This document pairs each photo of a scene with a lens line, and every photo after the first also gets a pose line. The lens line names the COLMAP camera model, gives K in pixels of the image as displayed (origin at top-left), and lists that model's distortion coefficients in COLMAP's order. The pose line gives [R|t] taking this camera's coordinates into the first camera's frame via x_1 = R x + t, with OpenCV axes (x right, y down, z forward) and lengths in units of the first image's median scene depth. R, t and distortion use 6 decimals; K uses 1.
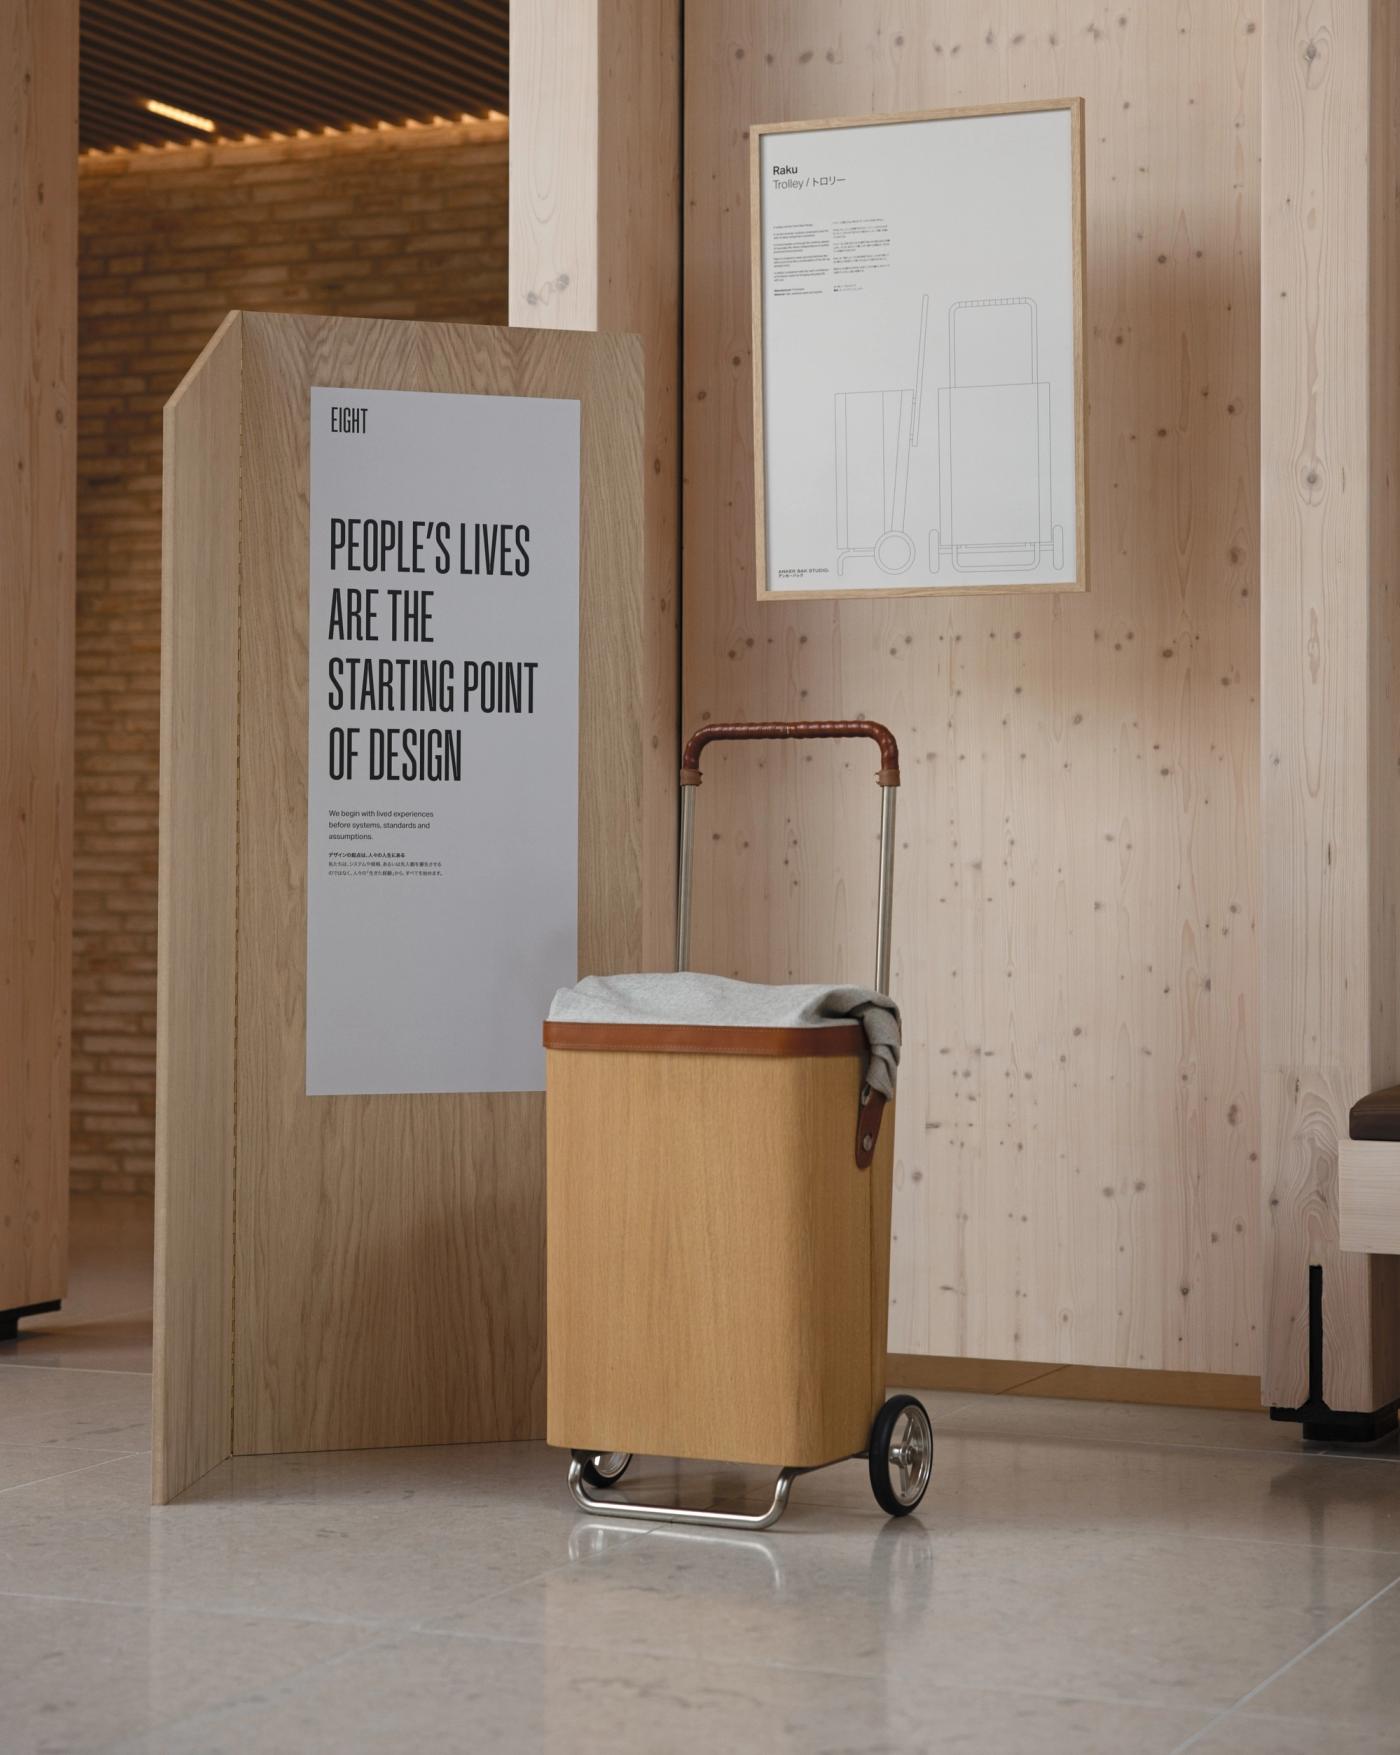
lens RADIAL K [[3588.7, 0, 700.1], [0, 3588.7, 820.6], [0, 0, 1]] dist [0.030372, 0.316341]
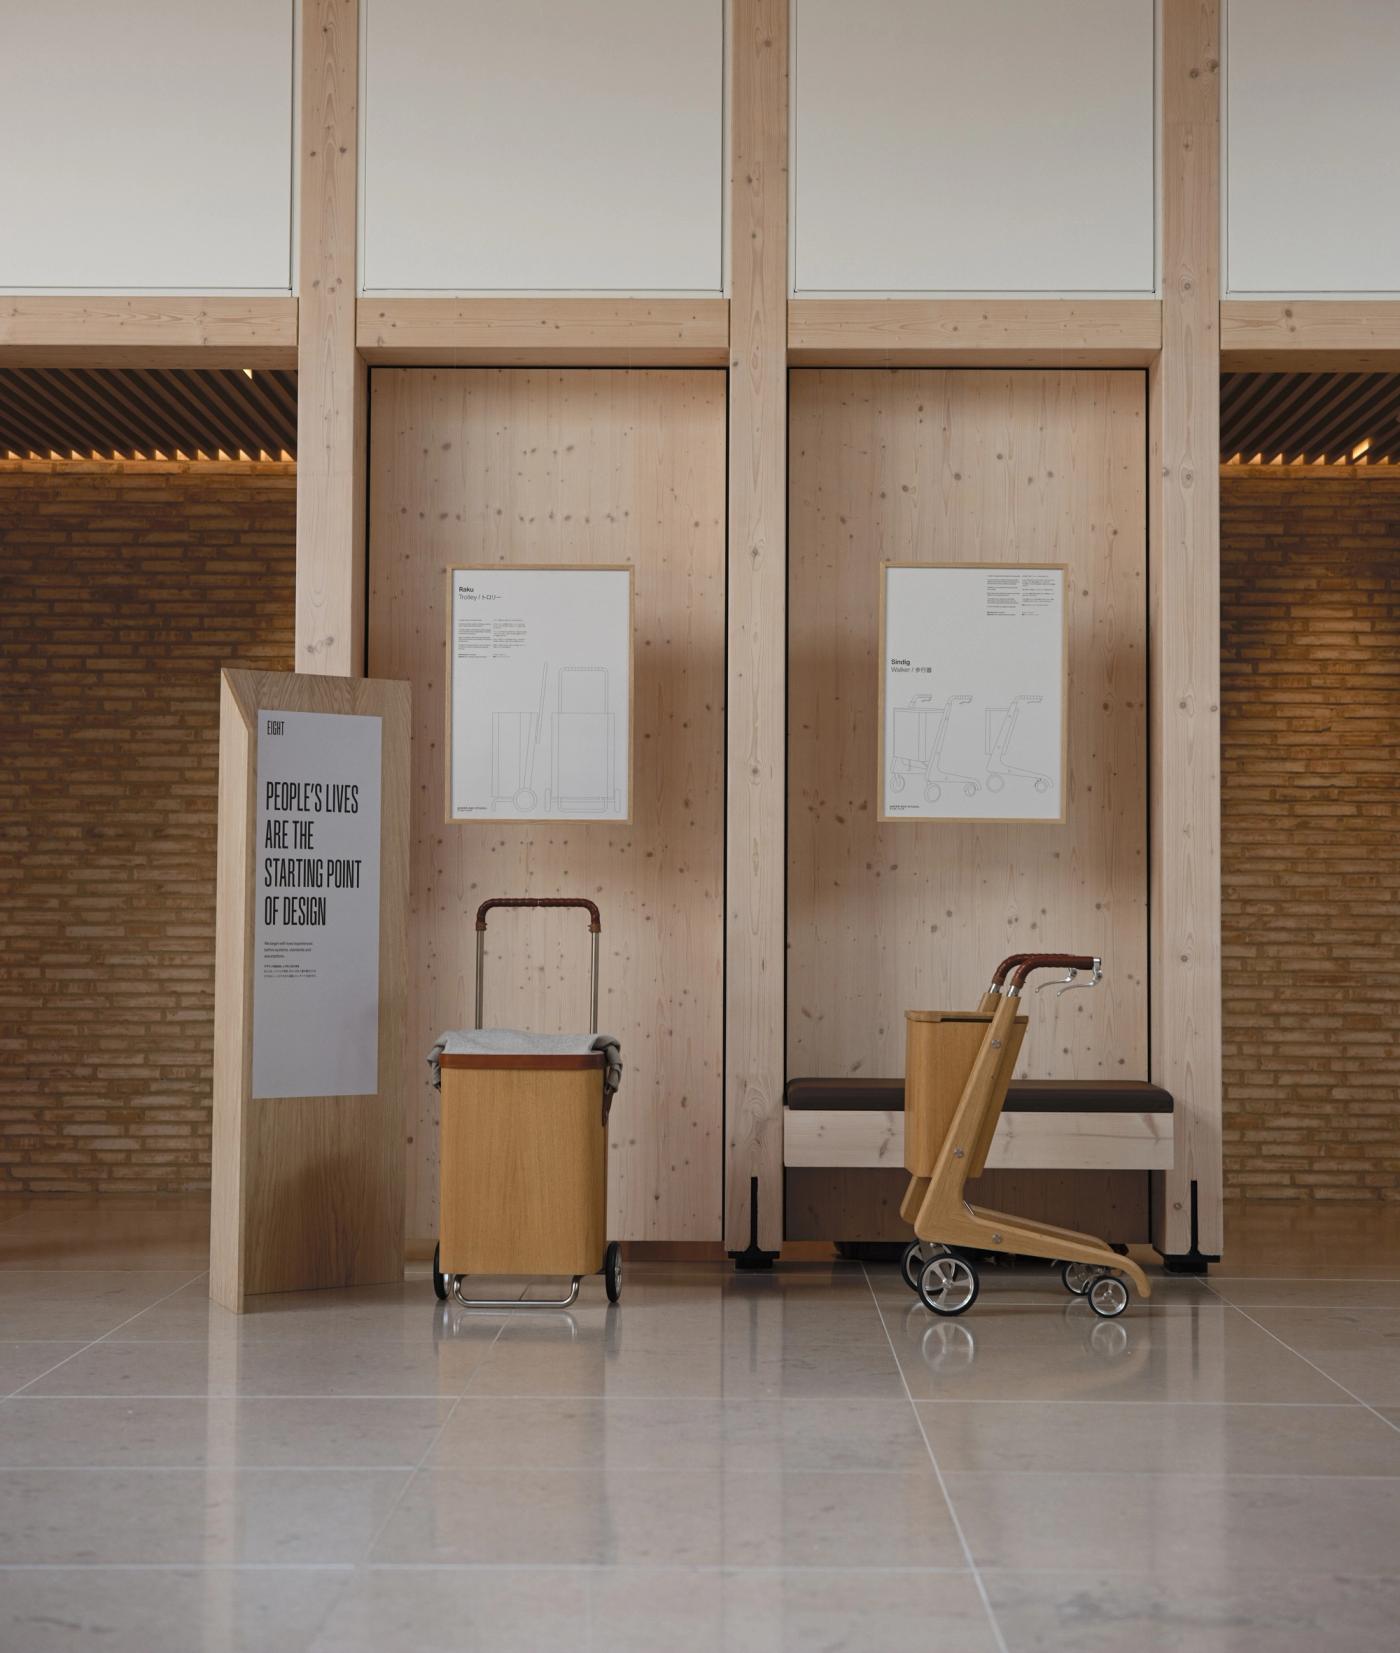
lens RADIAL K [[3379.6, 0, 700.0], [0, 3379.6, 826.5], [0, 0, 1]] dist [0.004475, 0.003183]
pose [[0.917591, 0.014032, 0.397278, -0.575585], [-0.007483, 0.999809, -0.018032, -0.031650], [-0.397455, 0.013573, 0.917521, -0.654912]]
